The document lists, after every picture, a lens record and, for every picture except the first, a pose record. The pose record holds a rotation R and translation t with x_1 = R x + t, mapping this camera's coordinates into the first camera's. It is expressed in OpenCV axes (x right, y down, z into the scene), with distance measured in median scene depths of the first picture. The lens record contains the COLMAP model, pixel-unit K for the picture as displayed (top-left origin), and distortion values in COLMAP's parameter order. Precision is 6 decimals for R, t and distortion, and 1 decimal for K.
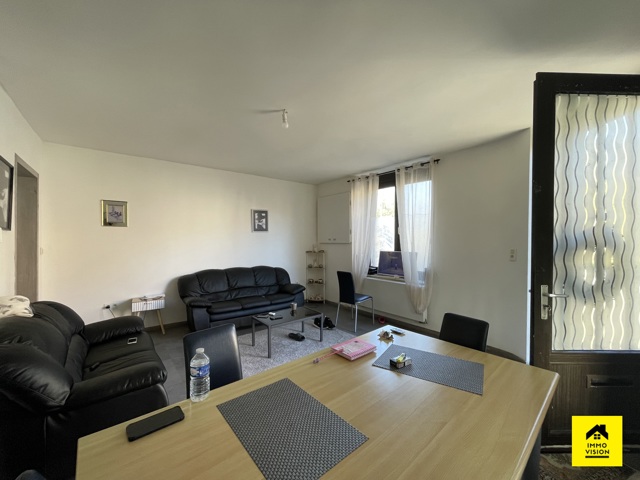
lens RADIAL K [[259.6, 0, 320.0], [0, 259.6, 240.0], [0, 0, 1]] dist [-0.001899, -0.000082]
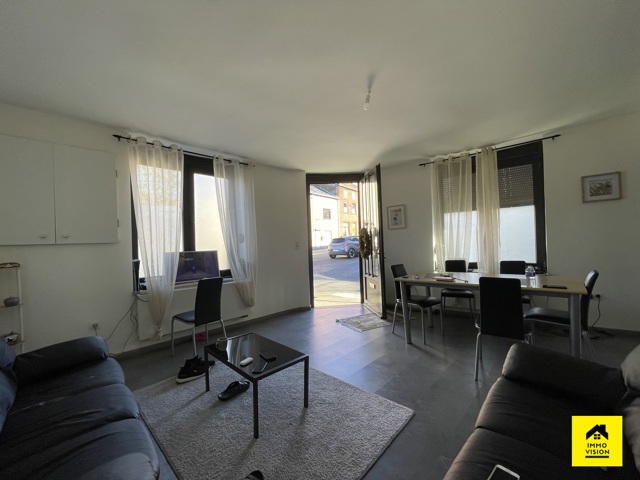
lens RADIAL K [[259.6, 0, 320.0], [0, 259.6, 240.0], [0, 0, 1]] dist [-0.001899, -0.000082]
pose [[-0.060998, -0.011011, 0.998077, -0.542176], [0.017489, 0.999774, 0.012099, 0.006291], [-0.997985, 0.018193, -0.060792, 0.615882]]
